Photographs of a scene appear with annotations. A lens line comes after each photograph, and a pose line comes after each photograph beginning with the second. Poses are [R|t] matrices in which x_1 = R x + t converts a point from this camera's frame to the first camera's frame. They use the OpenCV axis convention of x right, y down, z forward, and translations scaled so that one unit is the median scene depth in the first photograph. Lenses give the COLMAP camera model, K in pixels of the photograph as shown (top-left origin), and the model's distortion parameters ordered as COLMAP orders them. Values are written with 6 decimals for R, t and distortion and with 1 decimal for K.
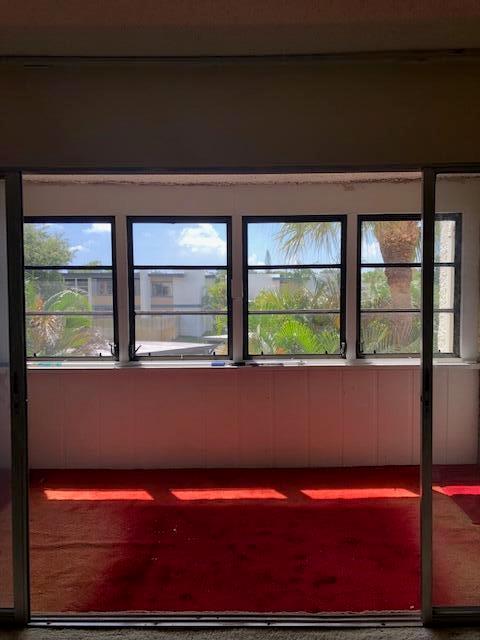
lens RADIAL K [[533.8, 0, 239.8], [0, 533.8, 315.9], [0, 0, 1]] dist [0.063836, -0.045950]
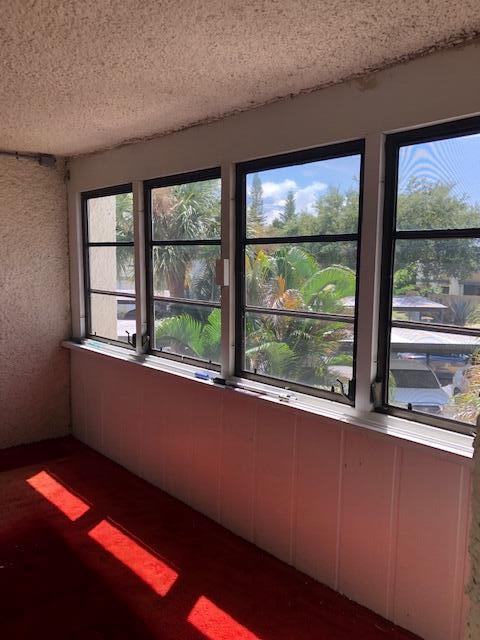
lens RADIAL K [[533.8, 0, 240.1], [0, 533.8, 319.9], [0, 0, 1]] dist [0.063836, -0.045950]
pose [[0.653475, 0.100835, -0.750201, 0.543599], [-0.044362, 0.994486, 0.095028, -0.058484], [0.755647, -0.028818, 0.654345, 0.573254]]
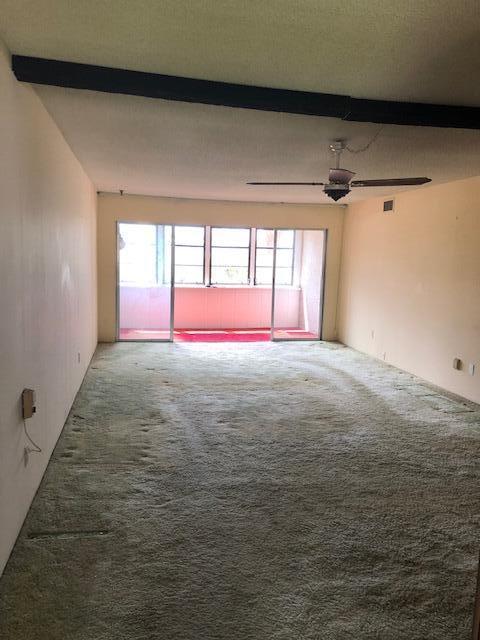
lens RADIAL K [[533.8, 0, 239.8], [0, 533.8, 320.0], [0, 0, 1]] dist [0.063836, -0.045950]
pose [[0.982340, 0.011789, 0.186731, -0.315119], [-0.039605, 0.988500, 0.145940, -0.124294], [-0.182863, -0.150758, 0.971511, -1.463033]]
